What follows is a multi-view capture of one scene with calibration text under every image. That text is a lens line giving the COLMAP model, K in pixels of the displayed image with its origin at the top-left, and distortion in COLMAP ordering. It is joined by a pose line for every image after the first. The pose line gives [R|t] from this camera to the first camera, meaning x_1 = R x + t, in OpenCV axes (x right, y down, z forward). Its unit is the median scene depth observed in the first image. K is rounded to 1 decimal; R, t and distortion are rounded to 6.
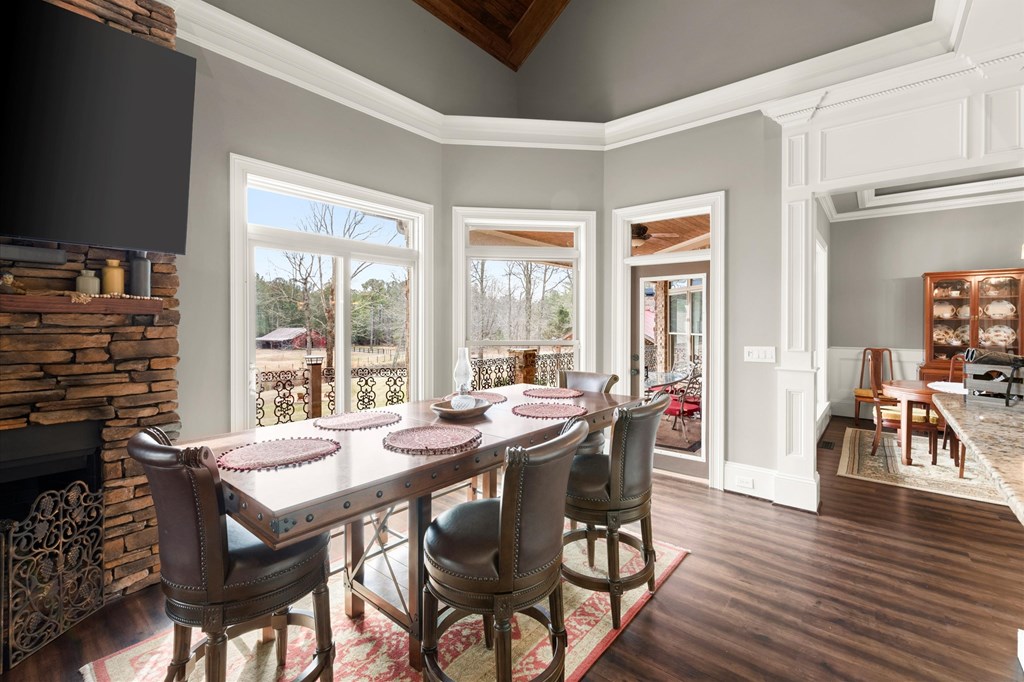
lens RADIAL K [[440.9, 0, 514.1], [0, 440.9, 328.6], [0, 0, 1]] dist [0.000721, -0.000489]
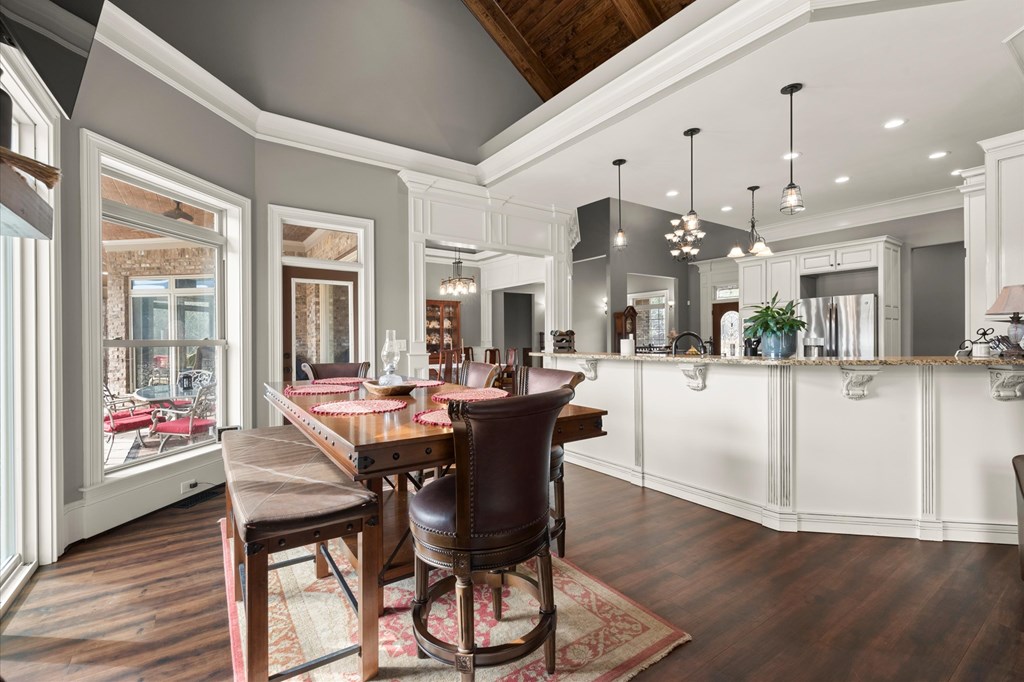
lens RADIAL K [[440.9, 0, 507.3], [0, 440.9, 341.7], [0, 0, 1]] dist [0.000721, -0.000489]
pose [[0.283257, -0.006814, 0.959020, -0.562624], [0.014951, 0.999885, 0.002689, 0.039235], [-0.958928, 0.013577, 0.283326, 0.225508]]
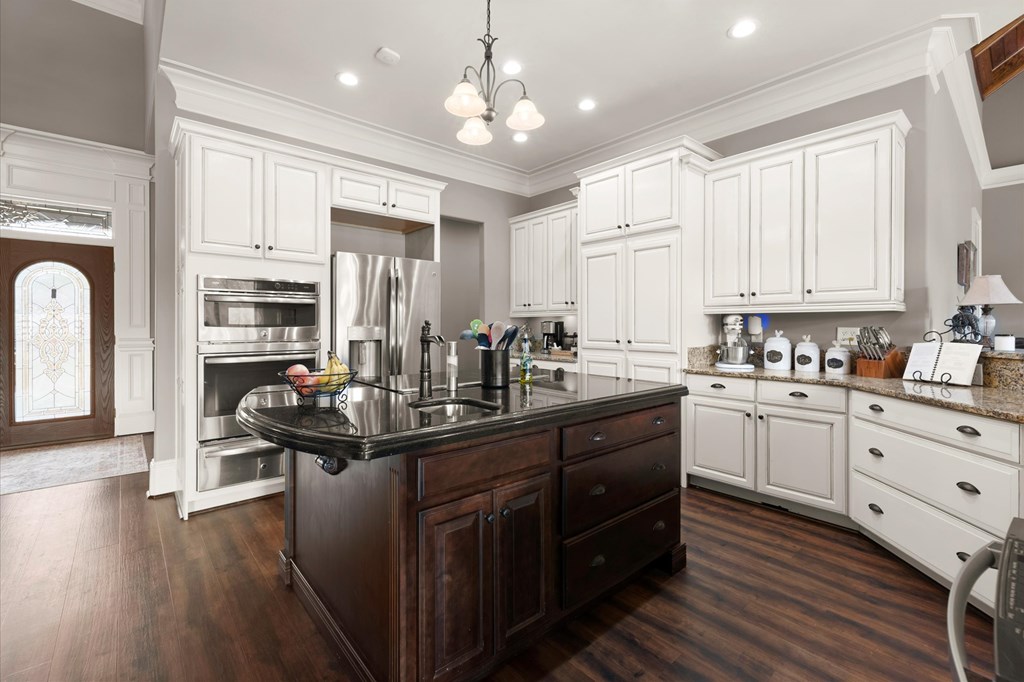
lens RADIAL K [[440.9, 0, 512.9], [0, 440.9, 328.6], [0, 0, 1]] dist [0.000721, -0.000489]
pose [[-0.984733, -0.006774, 0.173941, 0.705056], [-0.004152, 0.999872, 0.015436, 0.037573], [-0.174023, 0.014478, -0.984635, 0.412683]]
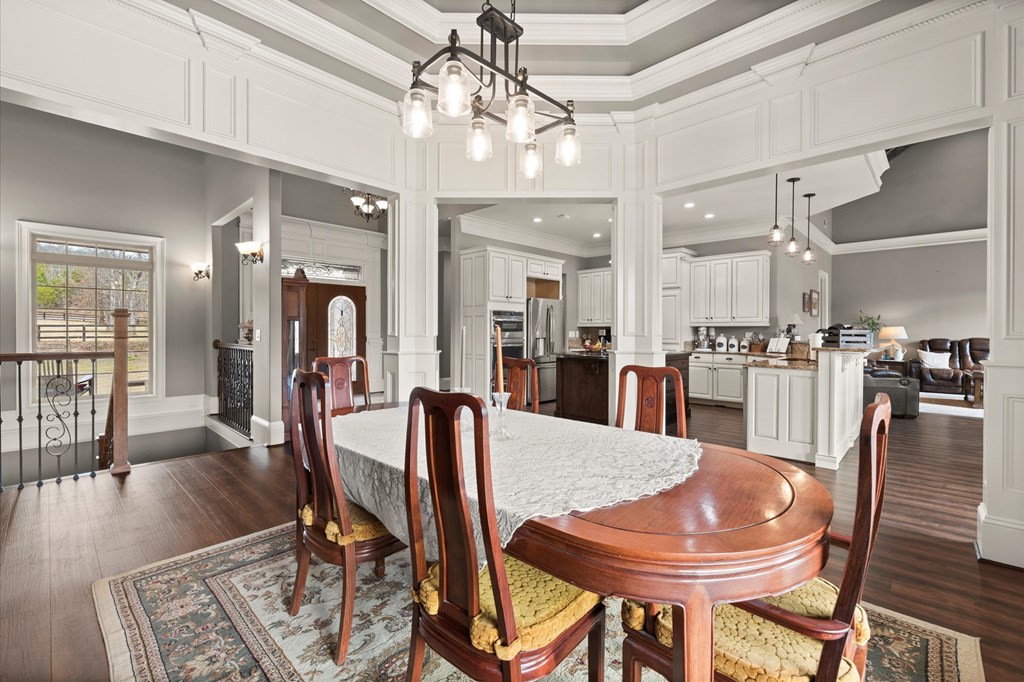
lens RADIAL K [[440.9, 0, 505.5], [0, 440.9, 333.0], [0, 0, 1]] dist [0.000721, -0.000489]
pose [[-0.996330, -0.009064, 0.085113, 1.097041], [-0.007876, 0.999867, 0.014276, 0.029335], [-0.085231, 0.013553, -0.996269, 1.412028]]
